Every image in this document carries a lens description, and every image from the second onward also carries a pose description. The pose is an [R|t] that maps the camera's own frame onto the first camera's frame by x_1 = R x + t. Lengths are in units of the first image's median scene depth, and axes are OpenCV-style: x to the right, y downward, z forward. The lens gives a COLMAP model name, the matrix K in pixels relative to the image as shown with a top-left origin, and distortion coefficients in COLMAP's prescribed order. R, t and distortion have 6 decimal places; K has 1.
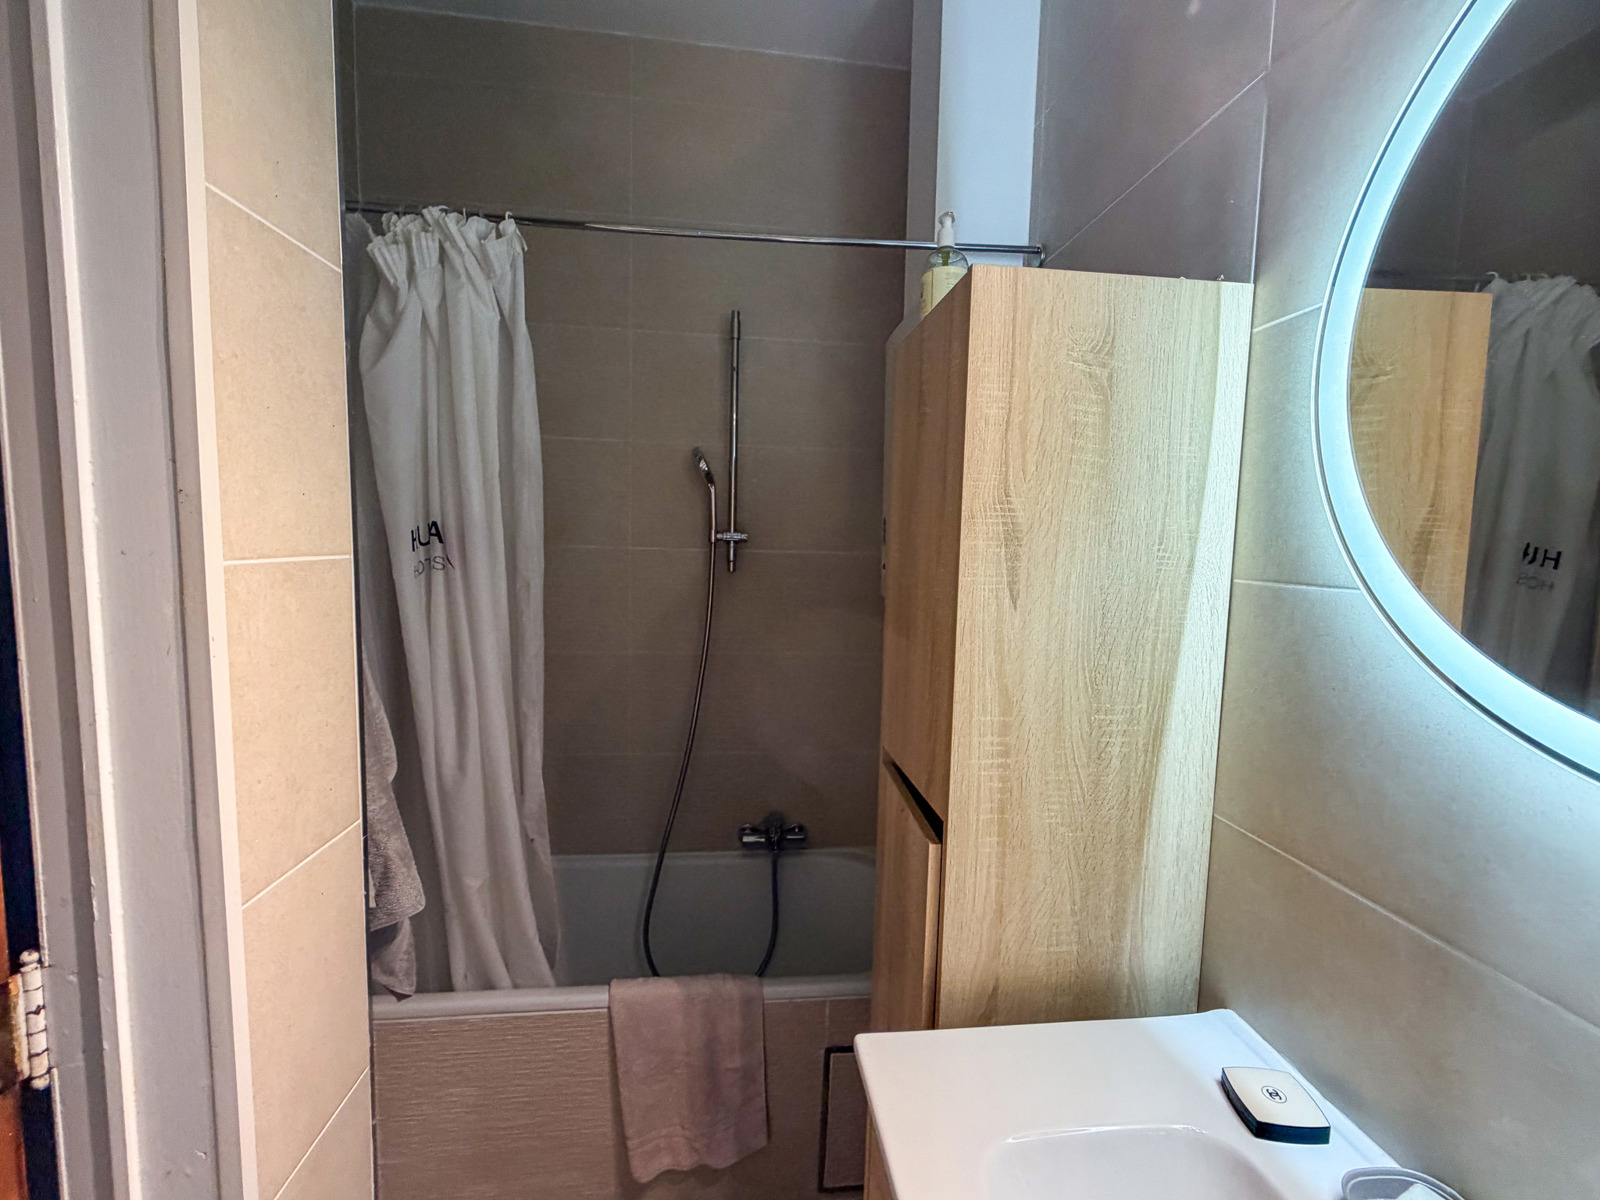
lens RADIAL K [[677.2, 0, 800.0], [0, 677.2, 600.0], [0, 0, 1]] dist [-0.001375, -0.000007]
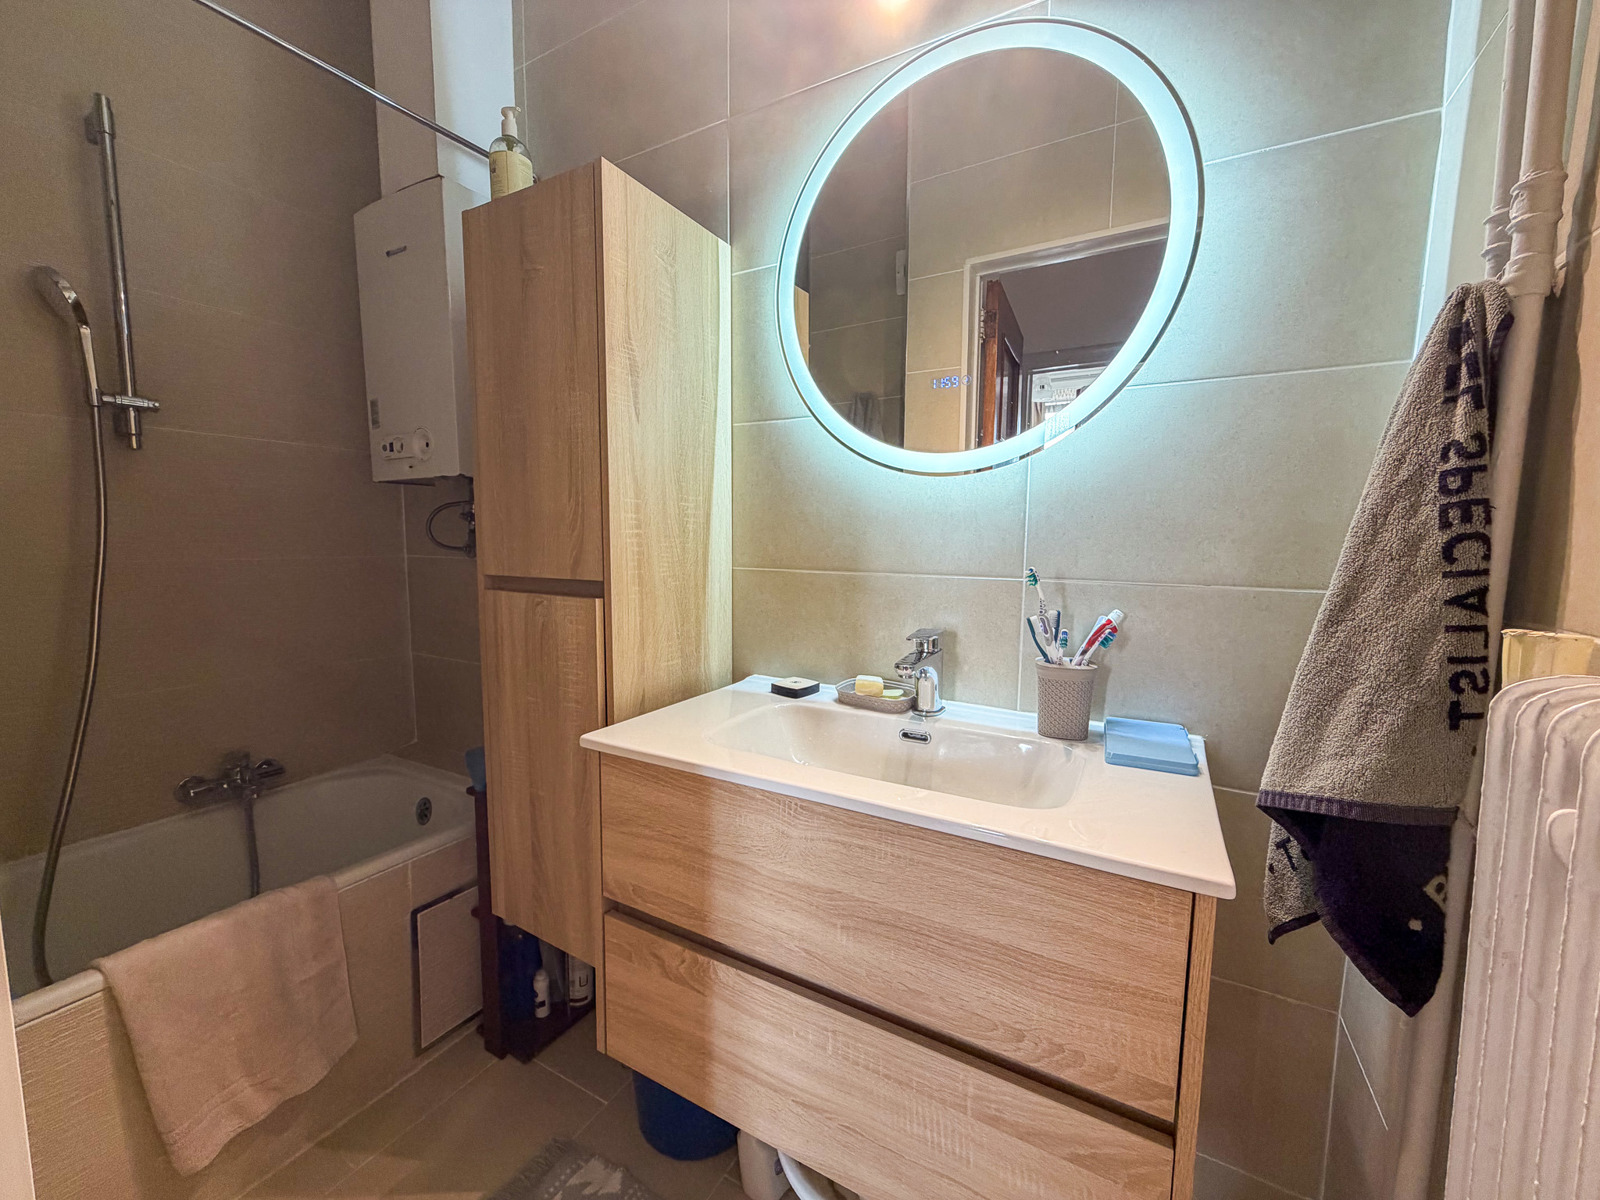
lens RADIAL K [[637.3, 0, 800.0], [0, 637.3, 600.0], [0, 0, 1]] dist [-0.003032, -0.000397]
pose [[0.583286, -0.101860, 0.805855, -0.580915], [0.076617, 0.994582, 0.070259, 0.305173], [-0.808646, 0.020761, 0.587930, -0.057889]]
